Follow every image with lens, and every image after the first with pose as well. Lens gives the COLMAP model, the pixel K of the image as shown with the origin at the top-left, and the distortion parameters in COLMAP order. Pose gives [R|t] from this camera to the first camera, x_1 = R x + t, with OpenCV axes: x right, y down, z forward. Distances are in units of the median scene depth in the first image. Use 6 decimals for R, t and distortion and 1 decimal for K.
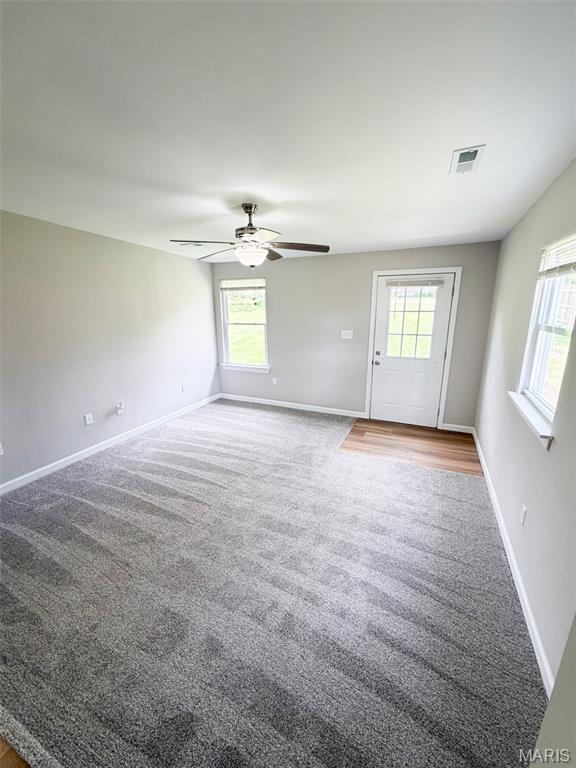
lens RADIAL K [[306.9, 0, 289.6], [0, 306.9, 384.6], [0, 0, 1]] dist [-0.000226, -0.000047]
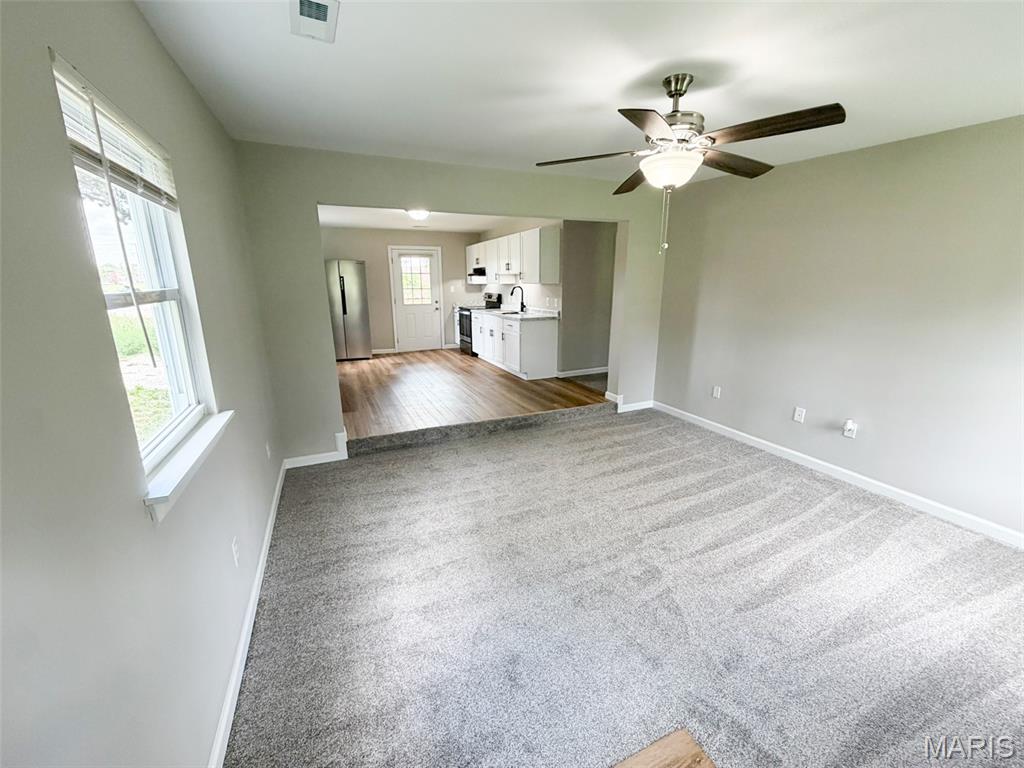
lens RADIAL K [[409.2, 0, 509.8], [0, 409.2, 378.7], [0, 0, 1]] dist [-0.000226, -0.000047]
pose [[-0.663724, 0.187867, -0.724000, 0.571921], [-0.178094, 0.900414, 0.396910, -0.259343], [0.726466, 0.392379, -0.564168, 1.103280]]
